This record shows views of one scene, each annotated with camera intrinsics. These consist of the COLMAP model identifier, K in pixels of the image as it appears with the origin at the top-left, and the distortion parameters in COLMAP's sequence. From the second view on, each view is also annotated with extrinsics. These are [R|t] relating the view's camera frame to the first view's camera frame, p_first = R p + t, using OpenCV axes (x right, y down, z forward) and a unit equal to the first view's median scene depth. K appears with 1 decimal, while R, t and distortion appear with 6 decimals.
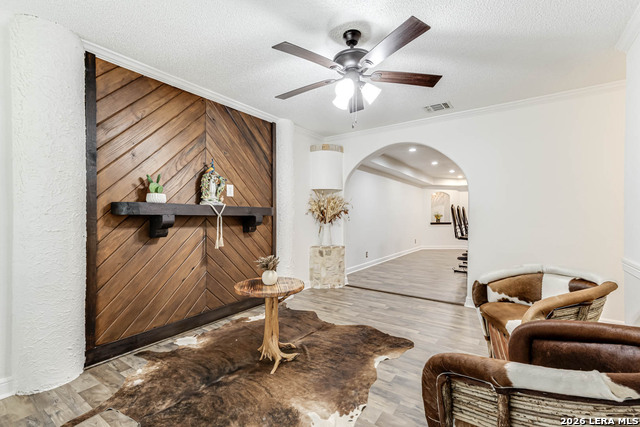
lens RADIAL K [[293.9, 0, 319.6], [0, 293.9, 215.5], [0, 0, 1]] dist [0.027656, -0.000774]
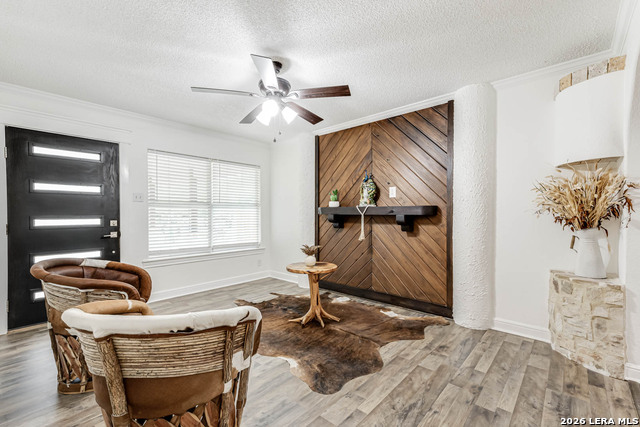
lens RADIAL K [[275.9, 0, 316.5], [0, 275.9, 213.6], [0, 0, 1]] dist [0.002097, 0.000175]
pose [[-0.124997, -0.001219, -0.992156, 0.758176], [0.002248, 0.999996, -0.001512, -0.003647], [0.992155, -0.002420, -0.124994, 0.851593]]
